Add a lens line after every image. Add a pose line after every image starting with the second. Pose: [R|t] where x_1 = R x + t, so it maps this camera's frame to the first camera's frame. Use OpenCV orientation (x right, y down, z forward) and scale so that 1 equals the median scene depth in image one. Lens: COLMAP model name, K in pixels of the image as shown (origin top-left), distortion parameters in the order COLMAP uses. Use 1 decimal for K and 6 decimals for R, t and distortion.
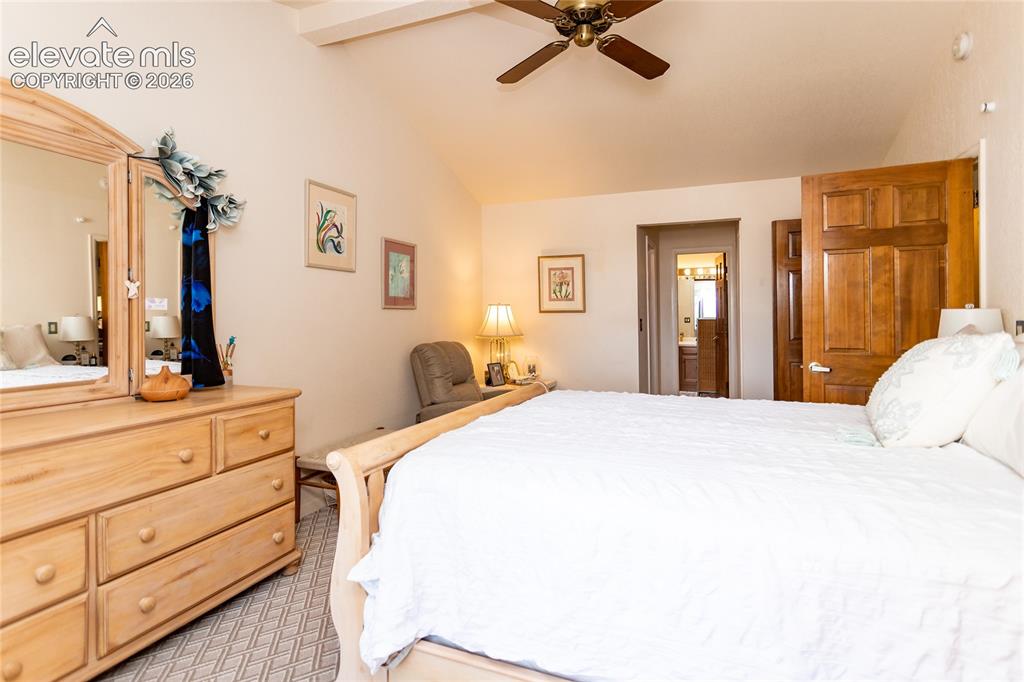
lens RADIAL K [[484.2, 0, 510.4], [0, 484.2, 320.1], [0, 0, 1]] dist [-0.000889, 0.001057]
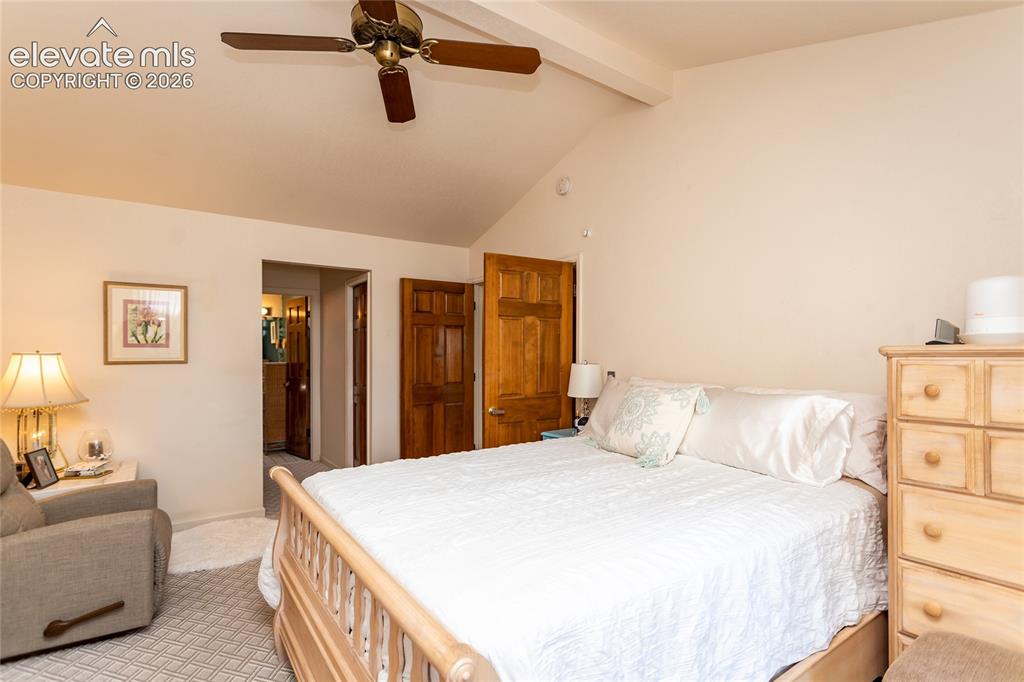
lens RADIAL K [[487.7, 0, 511.1], [0, 487.7, 356.7], [0, 0, 1]] dist [-0.001402, -0.000260]
pose [[0.545090, -0.007873, 0.838341, -0.375092], [0.009236, 0.999952, 0.003386, -0.042530], [-0.838327, 0.005897, 0.545136, 0.290458]]
